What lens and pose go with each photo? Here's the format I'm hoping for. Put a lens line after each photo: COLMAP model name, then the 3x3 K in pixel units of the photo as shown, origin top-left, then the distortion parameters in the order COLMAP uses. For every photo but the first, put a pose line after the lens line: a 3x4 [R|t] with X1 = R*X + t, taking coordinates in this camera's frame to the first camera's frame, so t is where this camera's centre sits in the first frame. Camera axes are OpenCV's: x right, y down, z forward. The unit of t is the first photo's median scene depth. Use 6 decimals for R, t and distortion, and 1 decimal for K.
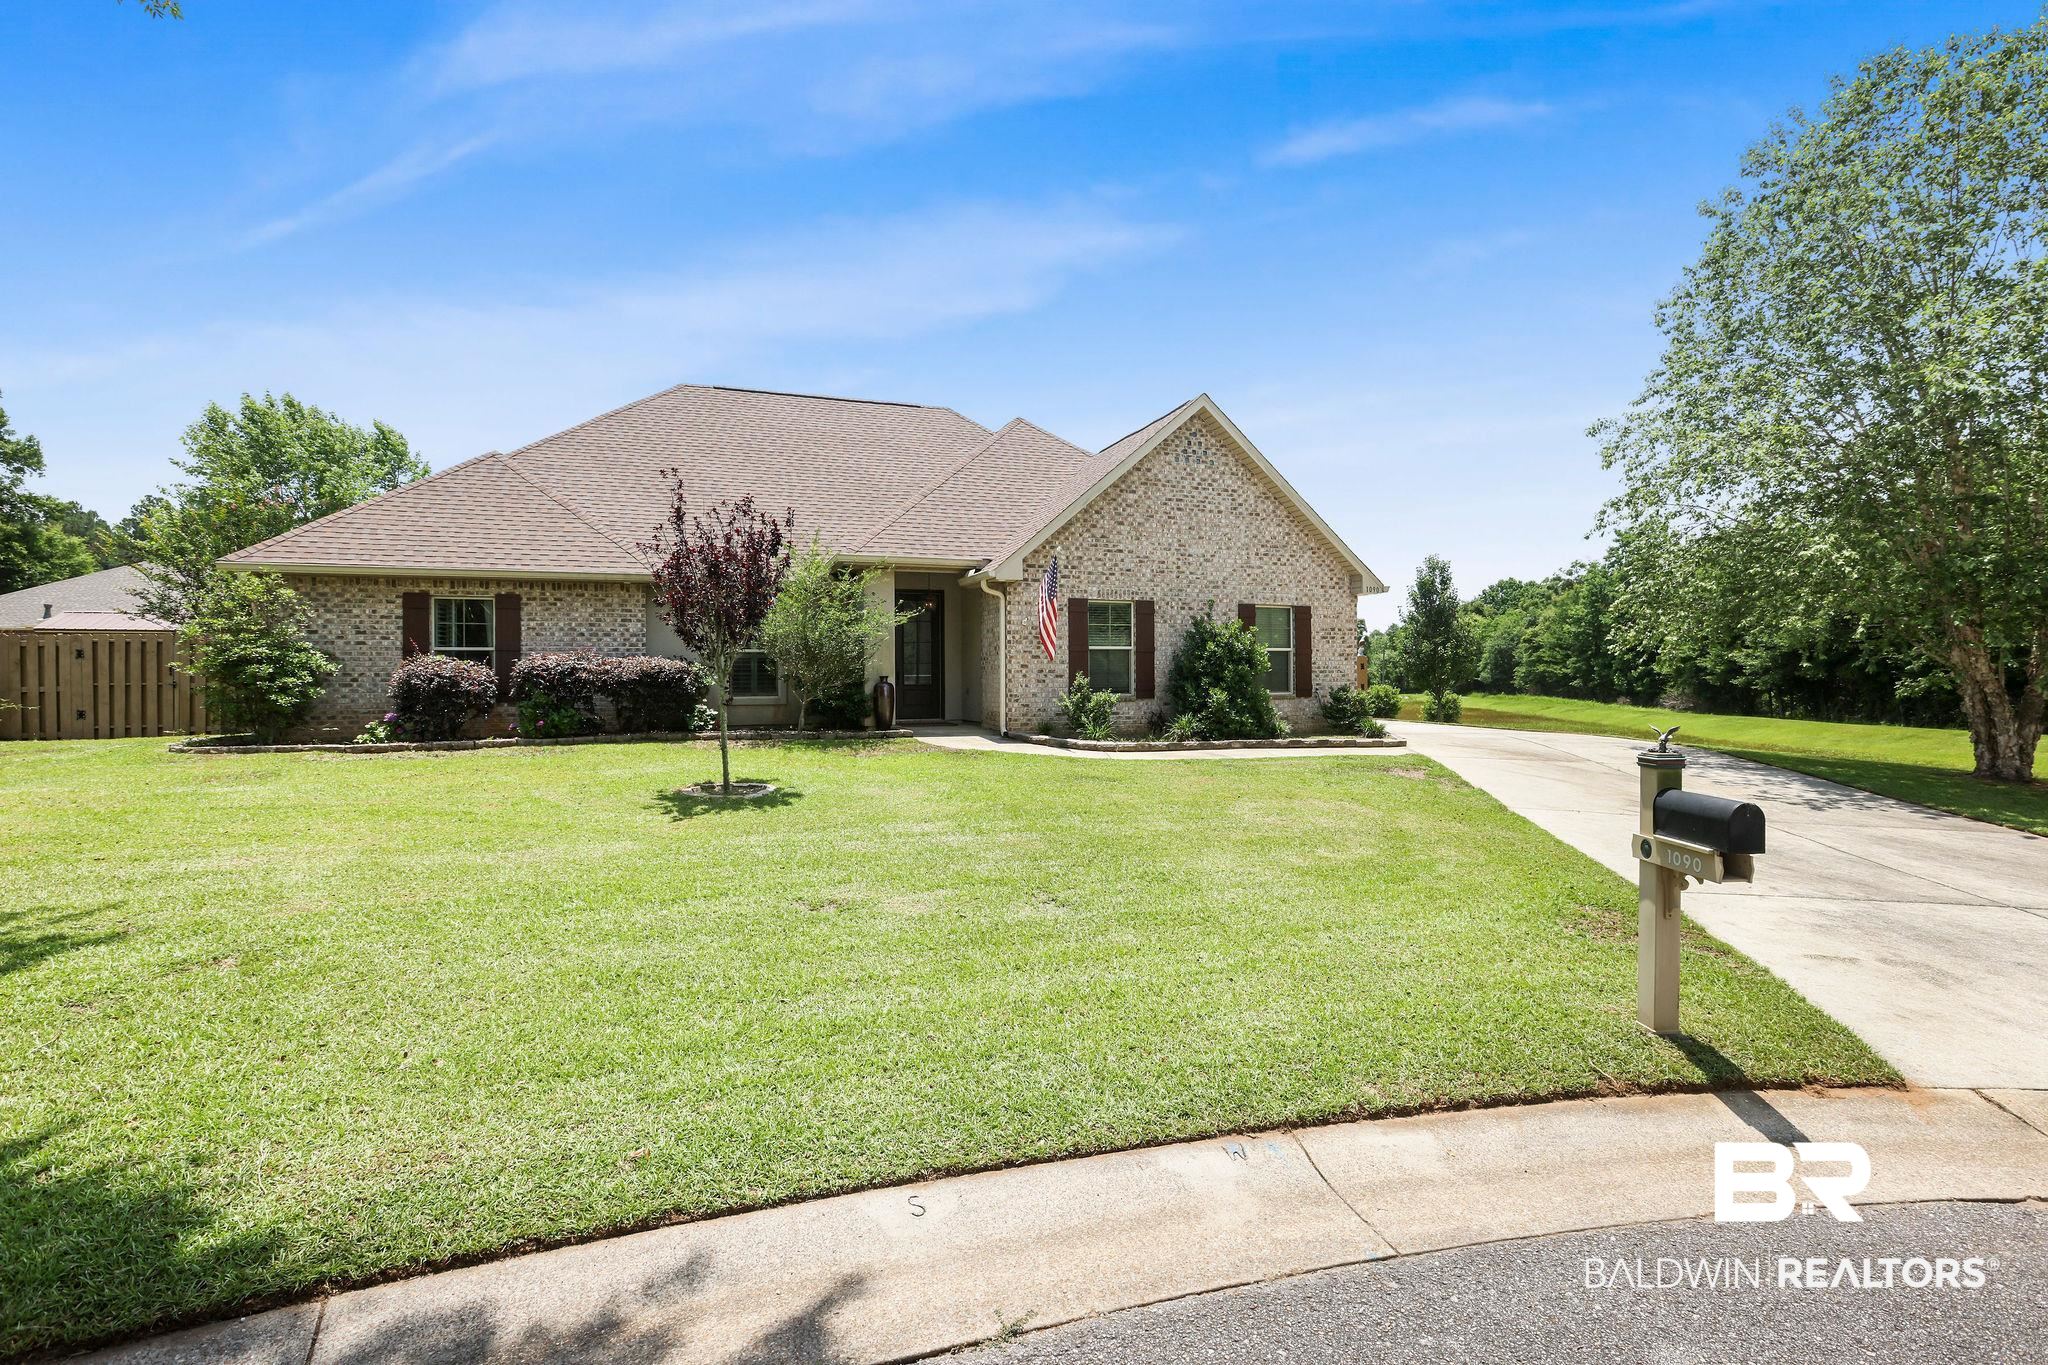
lens RADIAL K [[922.9, 0, 1024.2], [0, 922.9, 681.5], [0, 0, 1]] dist [-0.023992, 0.000978]
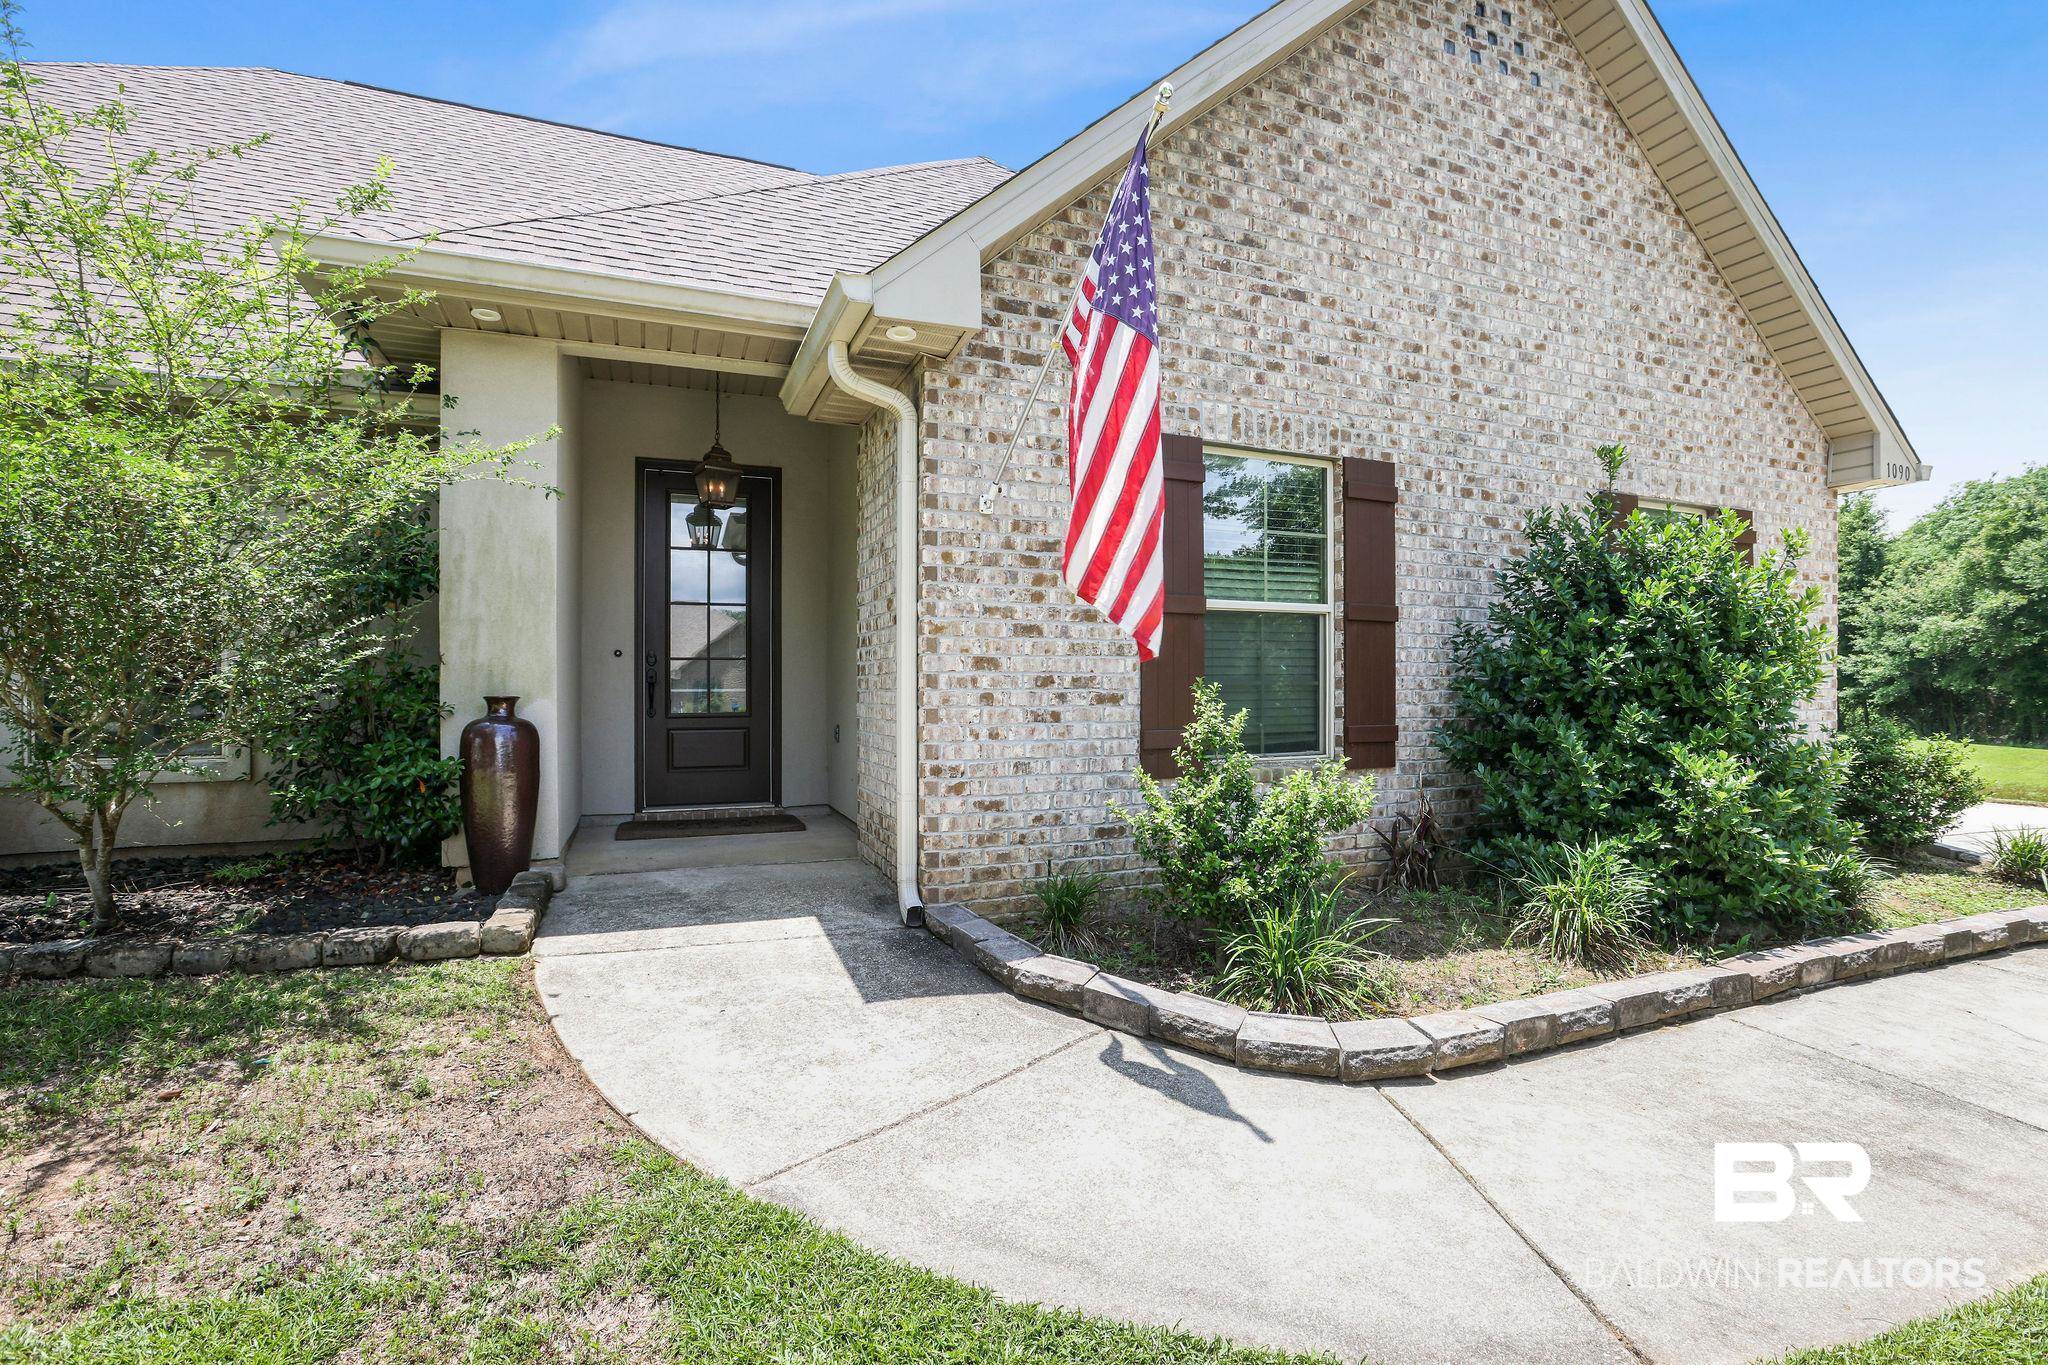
lens RADIAL K [[922.9, 0, 1024.4], [0, 922.9, 683.7], [0, 0, 1]] dist [-0.023992, 0.000978]
pose [[0.999730, 0.003216, 0.023025, 0.004960], [-0.003090, 0.999980, -0.005516, -0.008616], [-0.023042, 0.005443, 0.999720, 0.693279]]
